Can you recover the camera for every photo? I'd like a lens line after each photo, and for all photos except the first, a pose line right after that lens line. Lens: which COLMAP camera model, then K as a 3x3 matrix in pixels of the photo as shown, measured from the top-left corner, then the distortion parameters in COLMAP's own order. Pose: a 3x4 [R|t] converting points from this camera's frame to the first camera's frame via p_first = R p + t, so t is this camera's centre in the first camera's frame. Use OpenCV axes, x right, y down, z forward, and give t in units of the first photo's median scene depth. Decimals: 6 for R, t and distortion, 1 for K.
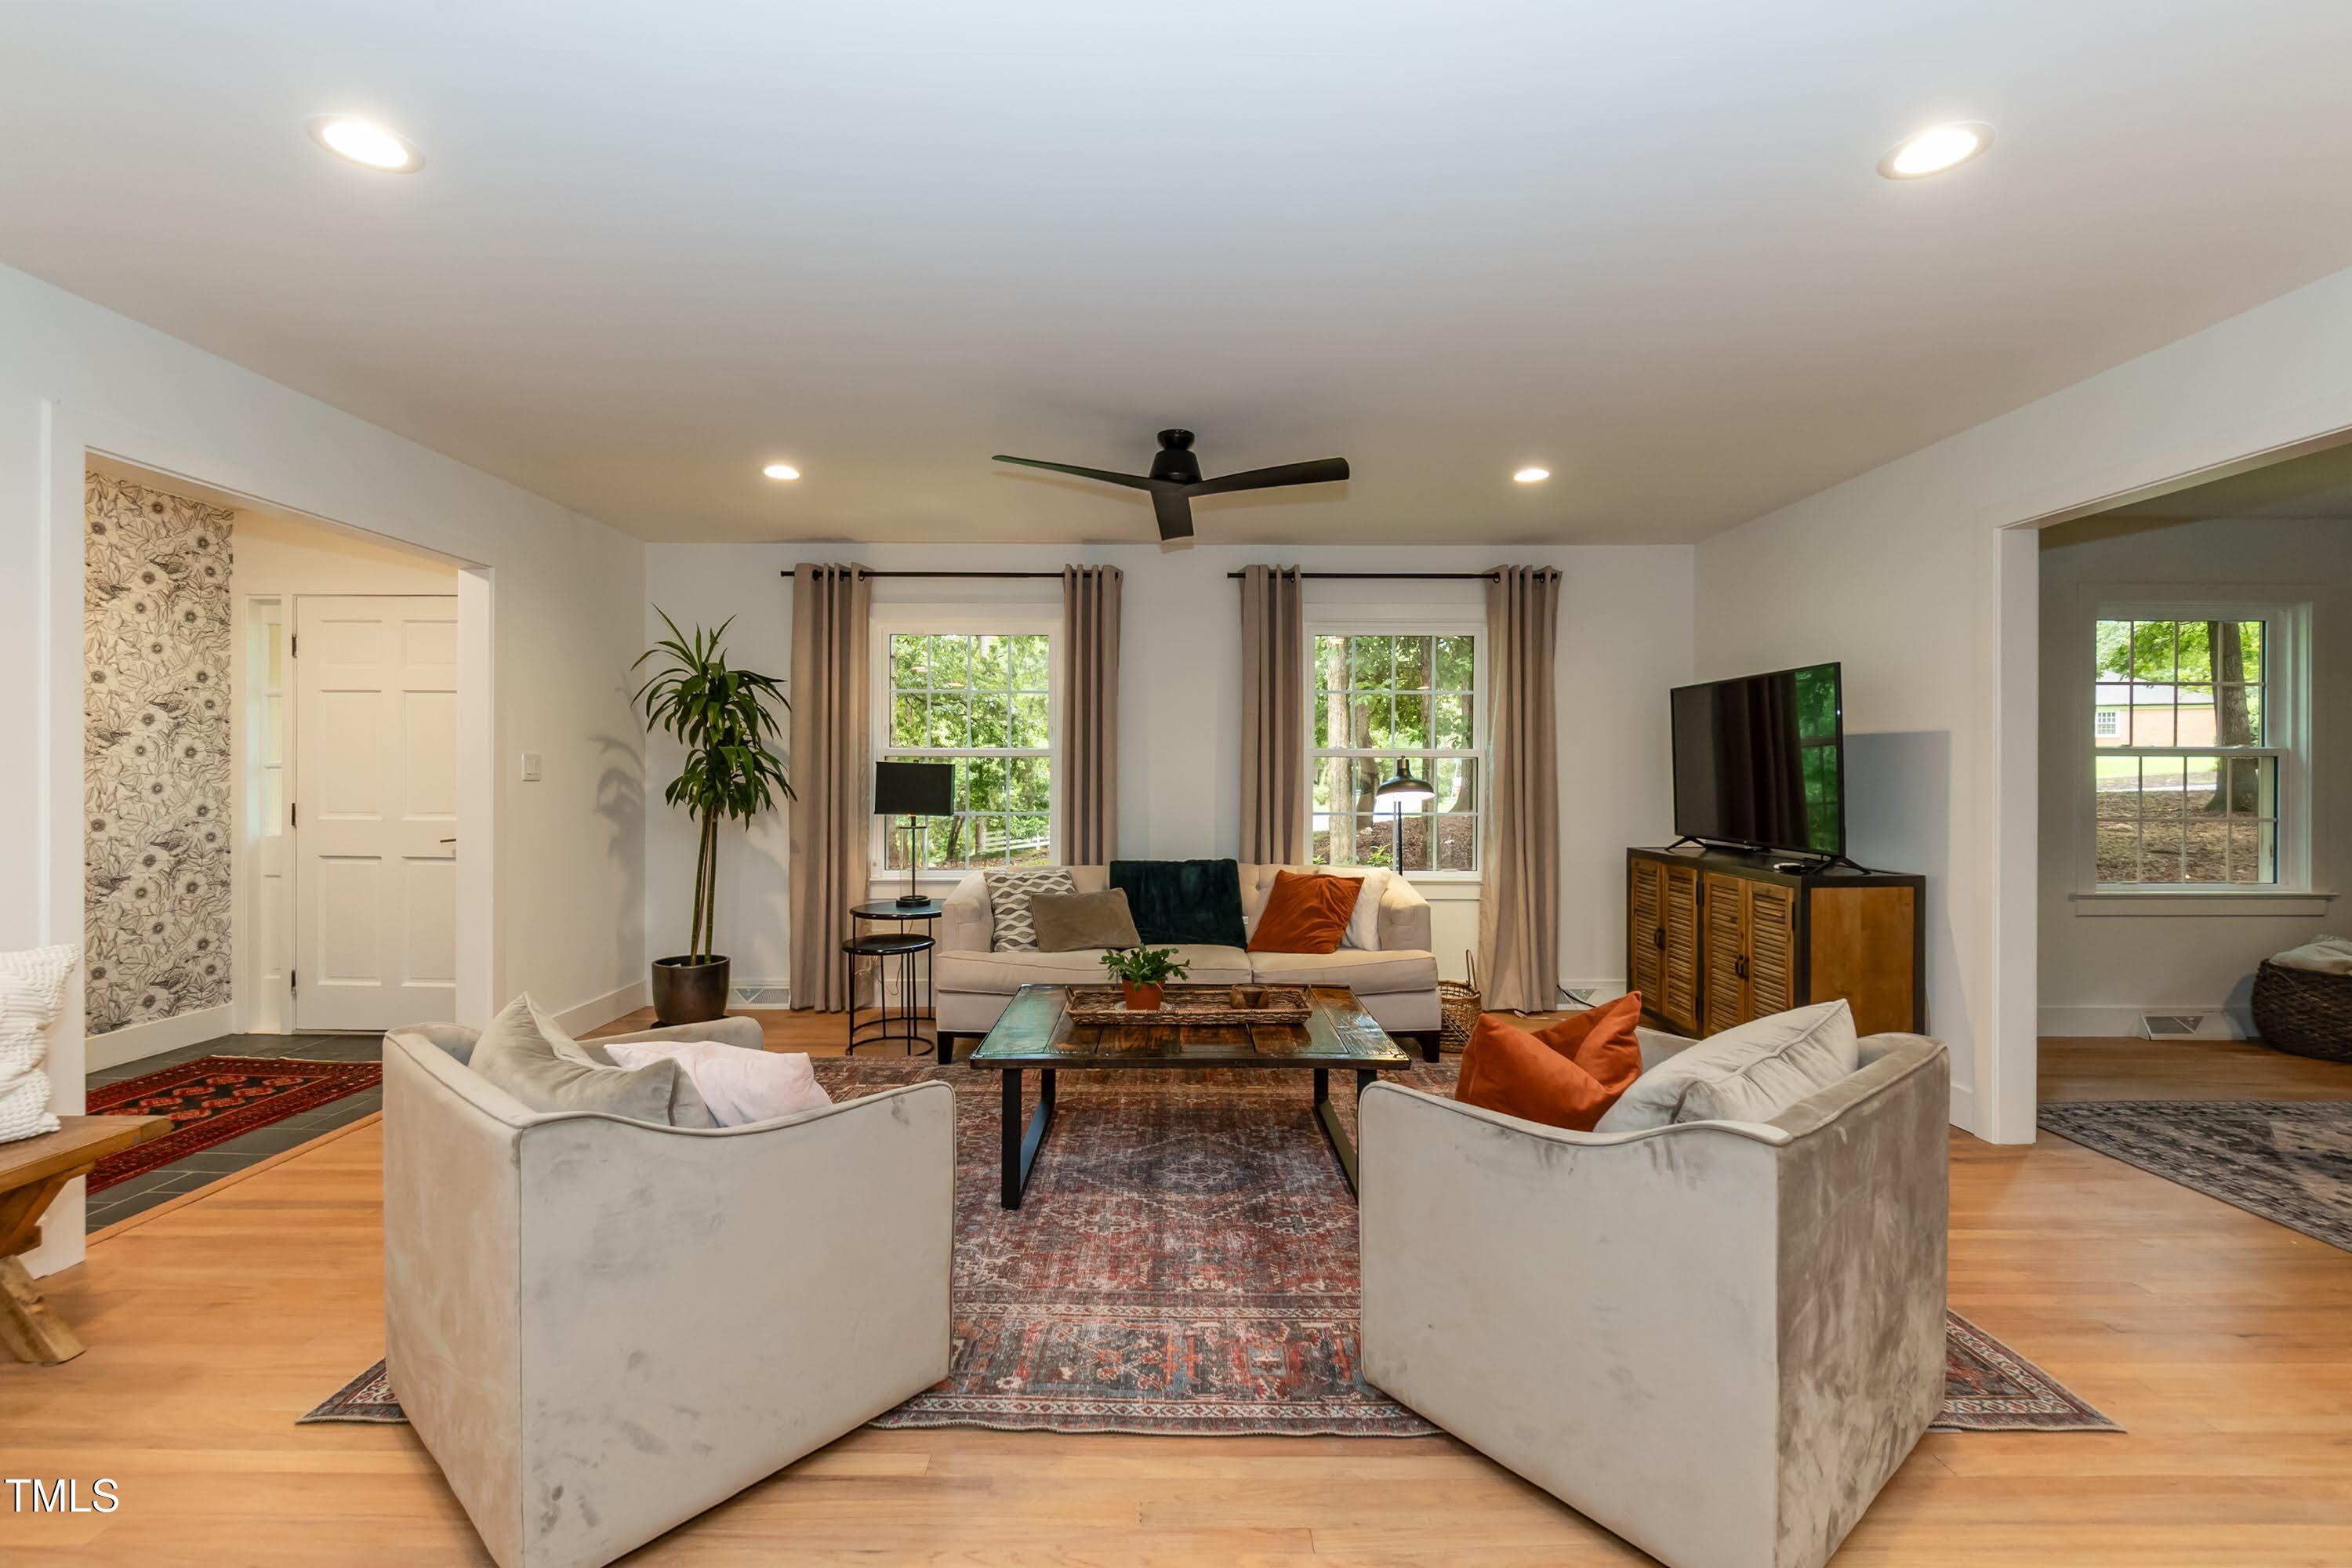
lens RADIAL K [[1019.7, 0, 1185.6], [0, 1019.7, 777.7], [0, 0, 1]] dist [-0.000520, -0.000467]
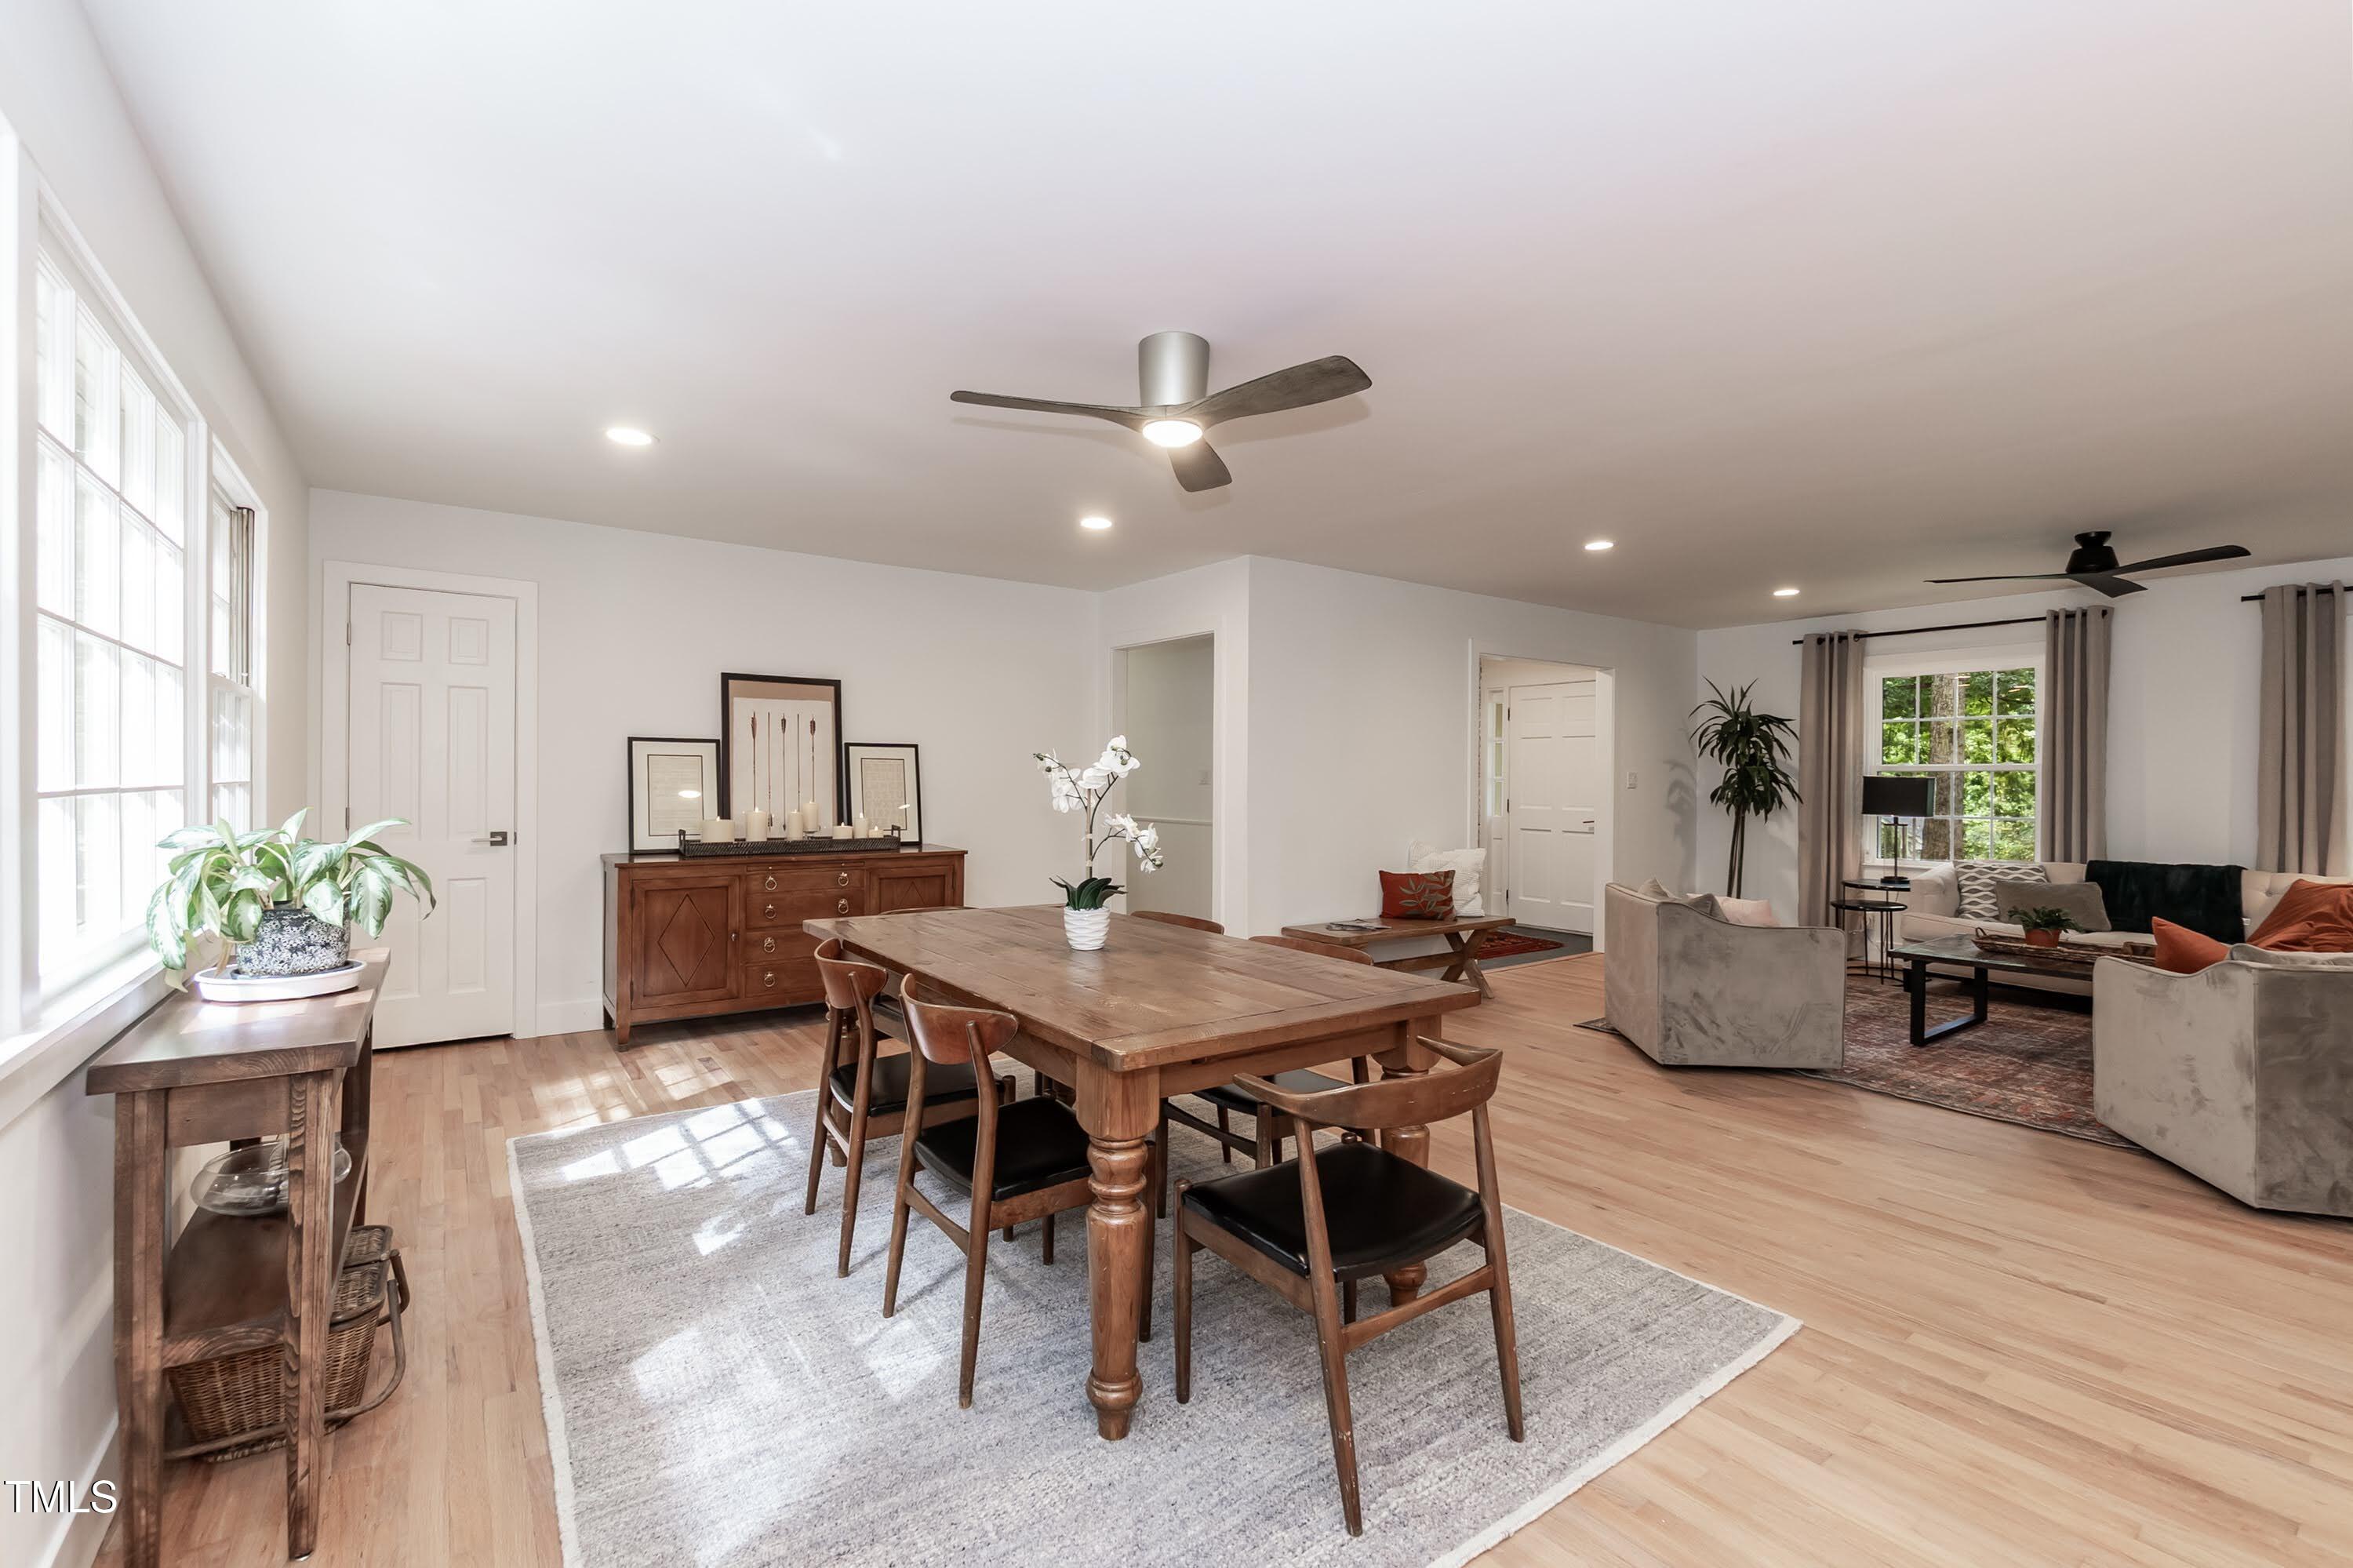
lens RADIAL K [[1012.7, 0, 1190.0], [0, 1012.7, 784.6], [0, 0, 1]] dist [-0.003215, 0.000139]
pose [[0.586454, 0.003873, -0.809974, 0.262957], [-0.005377, 0.999985, 0.000888, -0.000303], [0.809965, 0.003834, 0.586466, -0.525684]]
